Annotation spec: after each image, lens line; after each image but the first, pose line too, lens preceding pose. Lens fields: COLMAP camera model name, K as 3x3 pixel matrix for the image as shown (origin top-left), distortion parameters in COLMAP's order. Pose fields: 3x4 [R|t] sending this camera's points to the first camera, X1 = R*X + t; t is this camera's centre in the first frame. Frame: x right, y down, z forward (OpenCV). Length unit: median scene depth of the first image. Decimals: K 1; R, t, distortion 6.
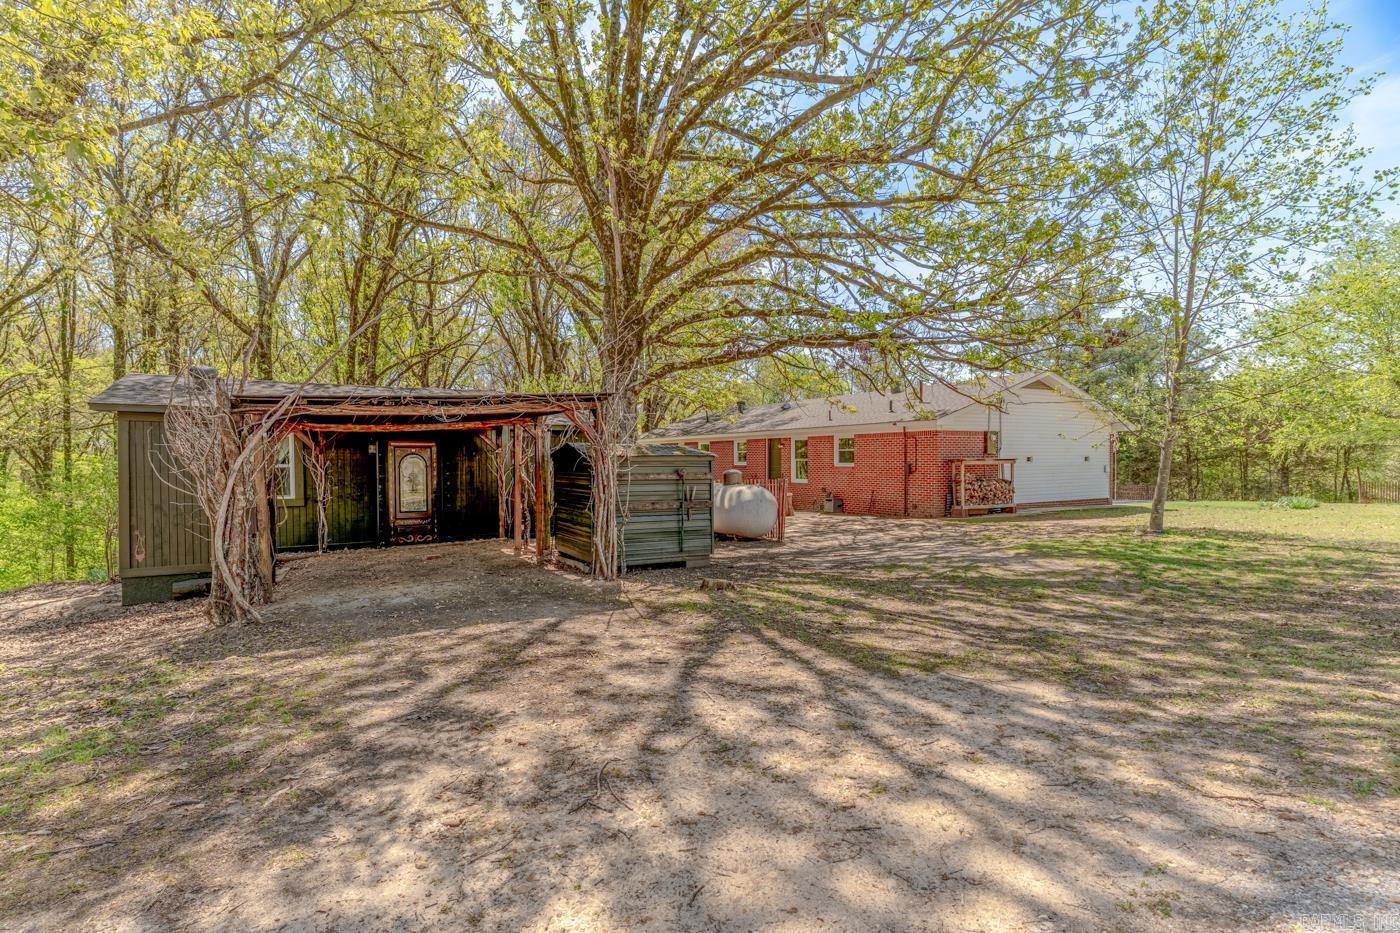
lens RADIAL K [[673.8, 0, 701.8], [0, 673.8, 475.0], [0, 0, 1]] dist [-0.002648, 0.000505]
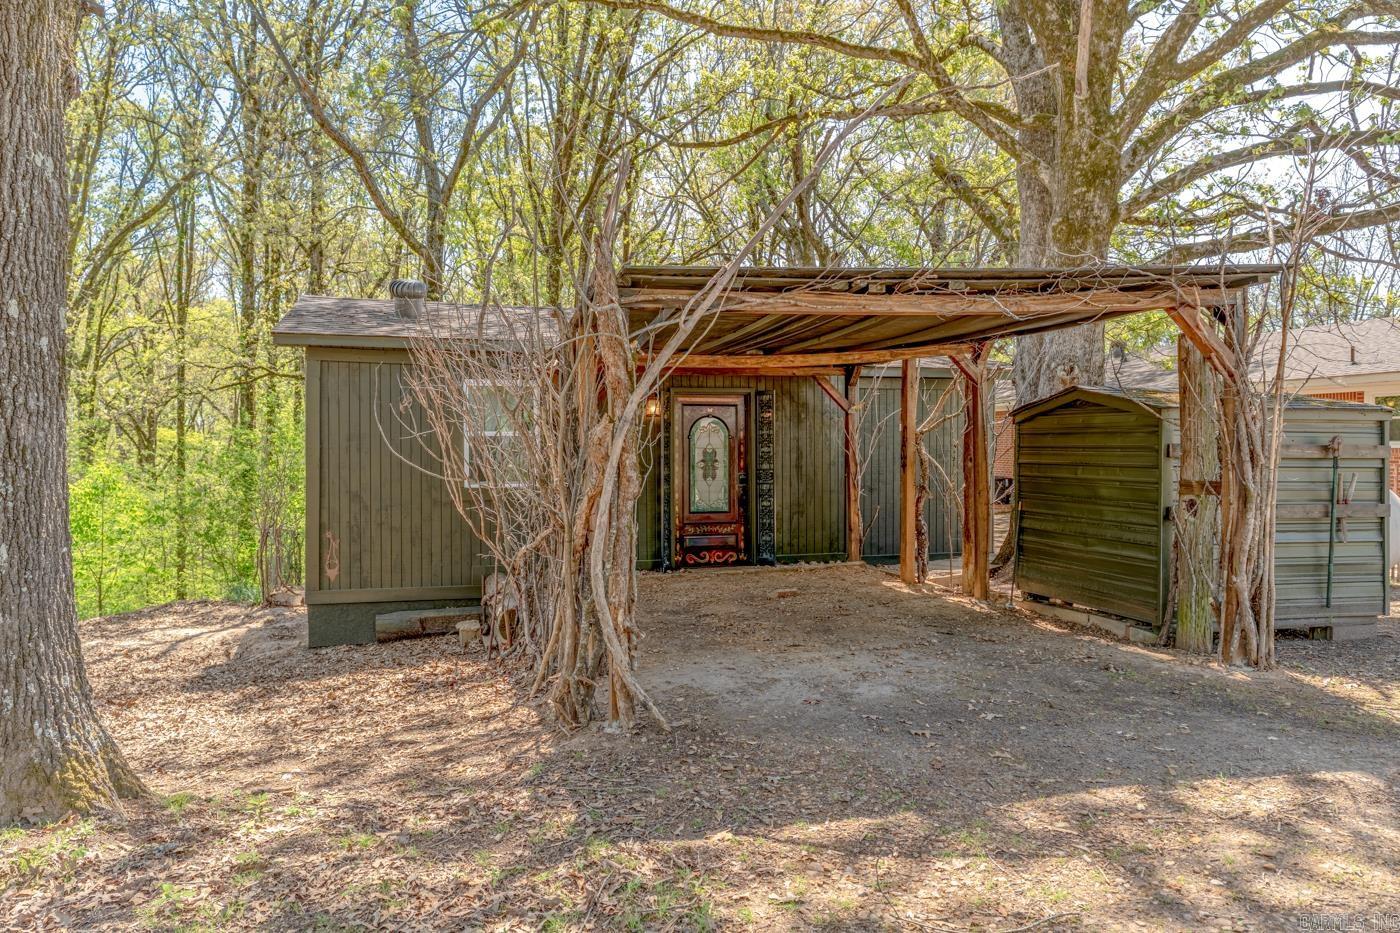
lens RADIAL K [[992.2, 0, 698.0], [0, 992.2, 460.5], [0, 0, 1]] dist [-0.006618, 0.001888]
pose [[0.966807, 0.010094, -0.255308, -0.213832], [-0.011403, 0.999928, -0.003647, 0.011731], [0.255253, 0.006437, 0.966853, 0.144071]]
